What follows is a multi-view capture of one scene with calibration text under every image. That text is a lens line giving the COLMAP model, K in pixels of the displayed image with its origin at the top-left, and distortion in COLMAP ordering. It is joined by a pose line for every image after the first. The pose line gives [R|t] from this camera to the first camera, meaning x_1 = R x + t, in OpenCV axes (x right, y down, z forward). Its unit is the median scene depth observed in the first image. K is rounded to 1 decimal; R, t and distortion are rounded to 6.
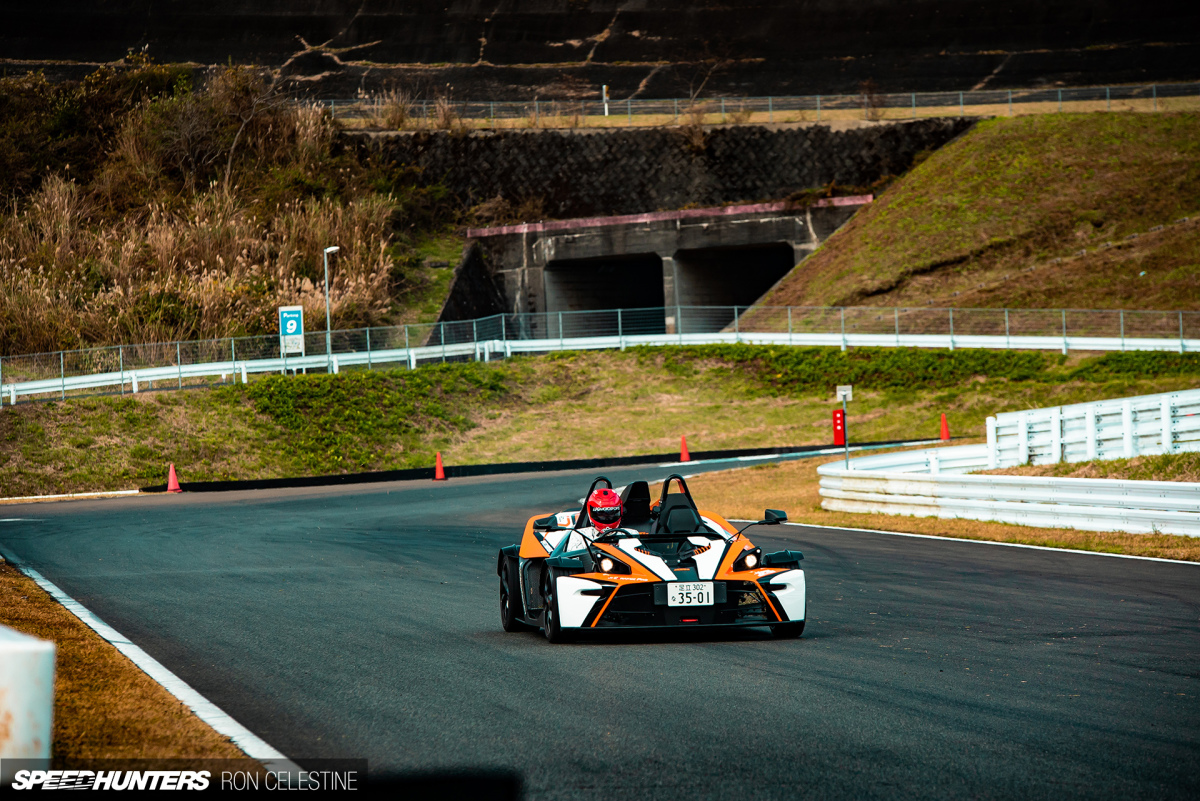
lens RADIAL K [[5528.3, 0, 596.9], [0, 5528.3, 402.9], [0, 0, 1]] dist [1.569568, 0.000000]
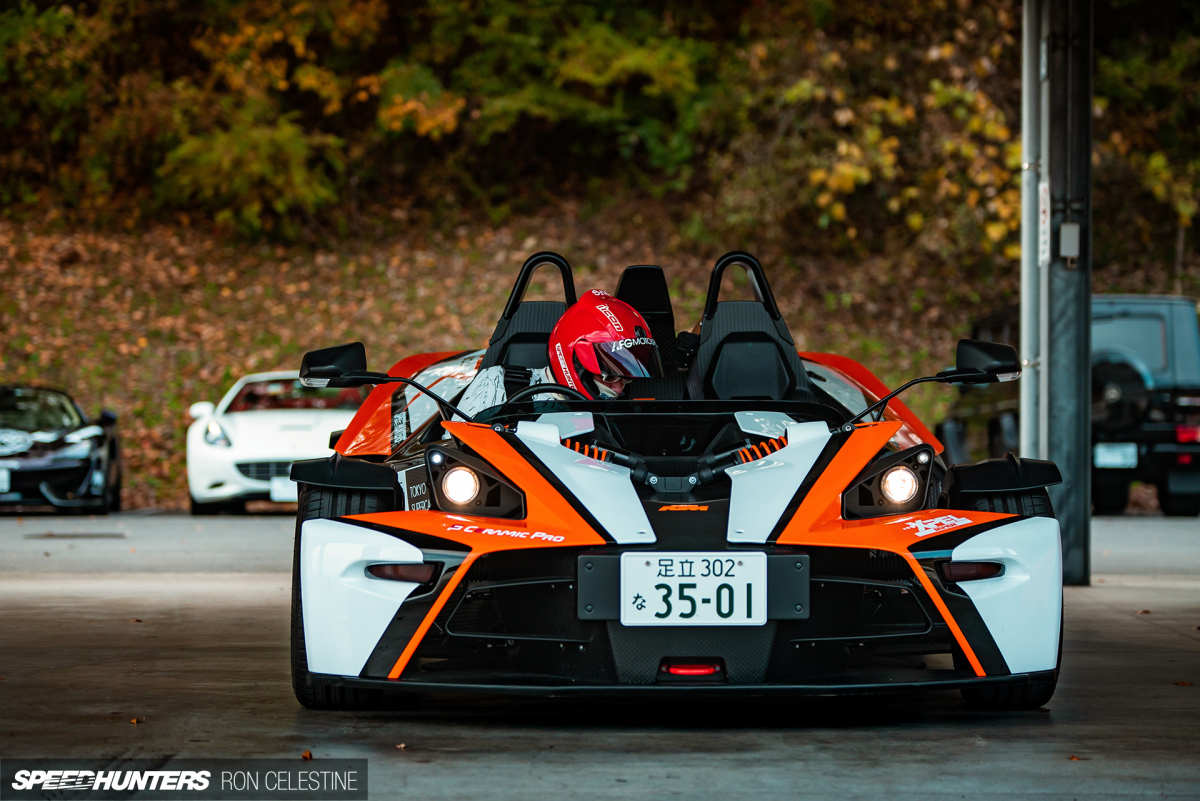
lens RADIAL K [[3554.0, 0, 599.6], [0, 3554.0, 401.9], [0, 0, 1]] dist [-0.063900, 0.000000]
pose [[0.994936, 0.026236, -0.097030, 0.030636], [-0.024708, 0.999552, 0.016909, 0.020493], [0.097431, -0.014426, 0.995138, 0.793771]]
